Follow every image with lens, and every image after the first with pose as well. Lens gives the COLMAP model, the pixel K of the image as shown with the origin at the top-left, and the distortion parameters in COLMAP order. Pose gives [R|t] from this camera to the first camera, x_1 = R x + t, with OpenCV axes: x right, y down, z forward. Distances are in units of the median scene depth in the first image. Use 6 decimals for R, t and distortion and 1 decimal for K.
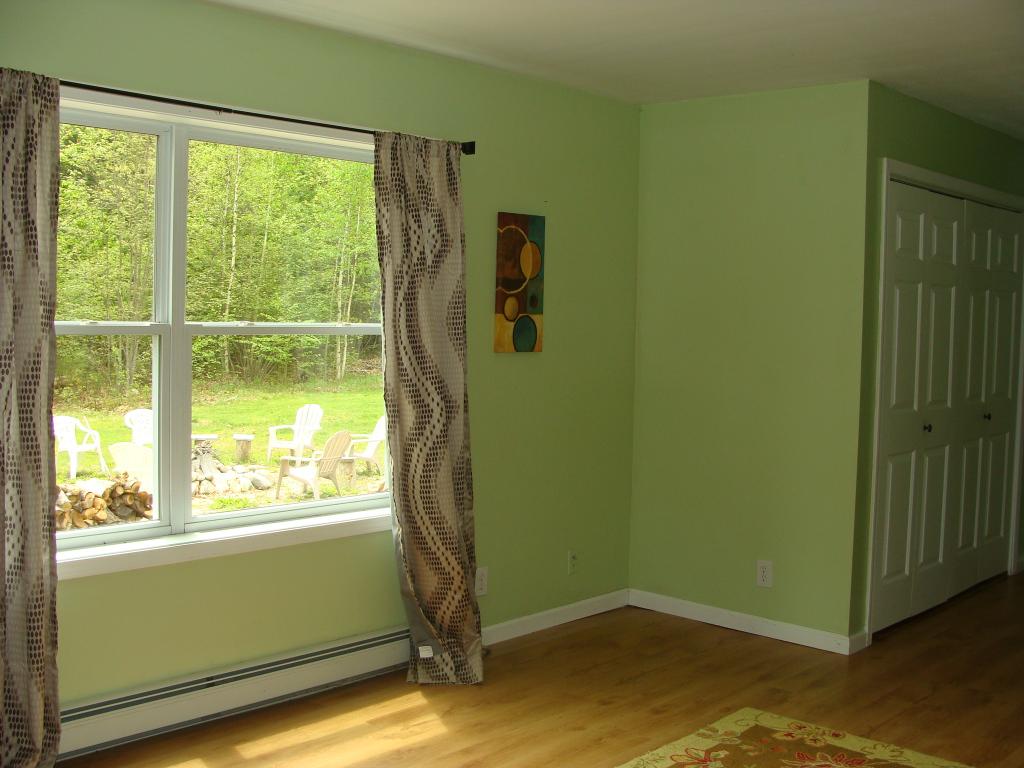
lens RADIAL K [[1165.4, 0, 519.2], [0, 1165.4, 384.5], [0, 0, 1]] dist [-0.151068, 0.000000]
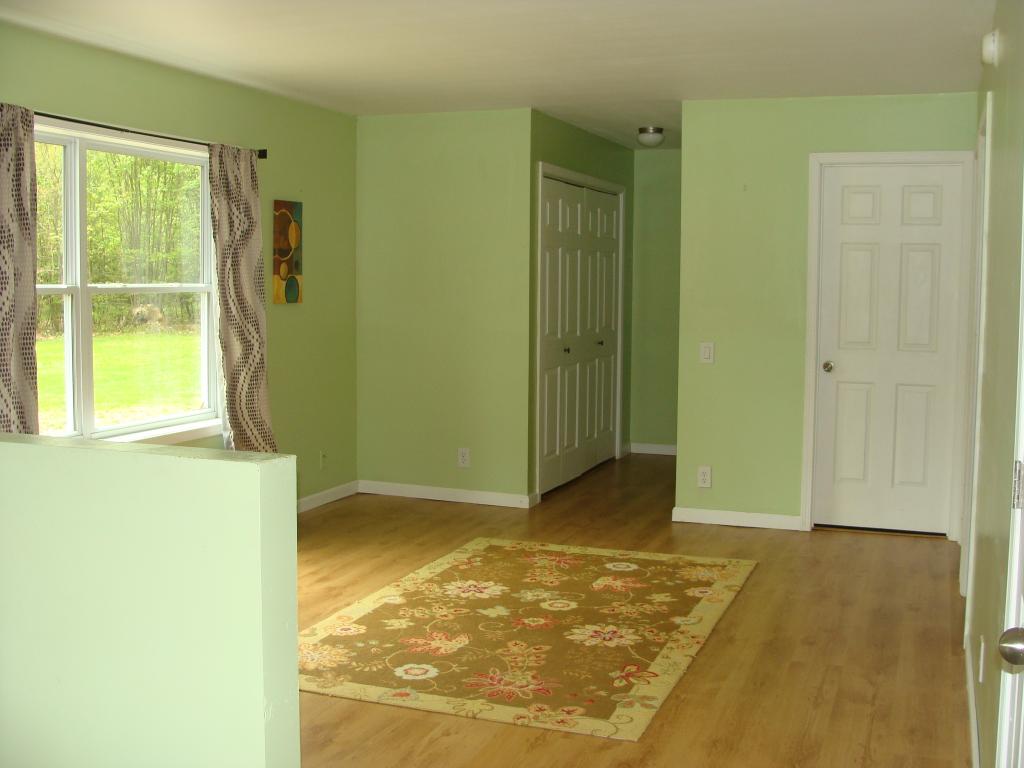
lens RADIAL K [[1165.4, 0, 509.4], [0, 1165.4, 380.6], [0, 0, 1]] dist [-0.151068, 0.000000]
pose [[0.930854, -0.045557, 0.362540, -0.277413], [0.034417, 0.998718, 0.037131, 0.022868], [-0.363767, -0.022086, 0.931228, -0.380017]]
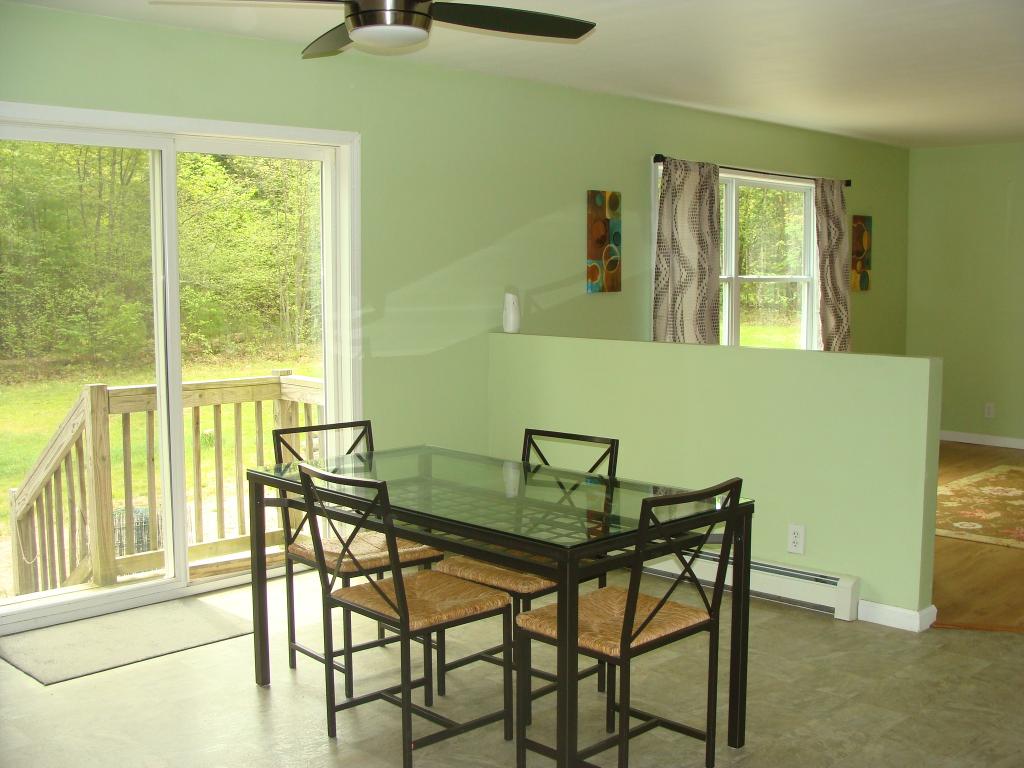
lens RADIAL K [[1165.4, 0, 512.6], [0, 1165.4, 385.3], [0, 0, 1]] dist [-0.151068, 0.000000]
pose [[0.998973, -0.020243, -0.040531, -0.528782], [0.021685, 0.999135, 0.035470, 0.050308], [0.039778, -0.036313, 0.998549, -0.926515]]
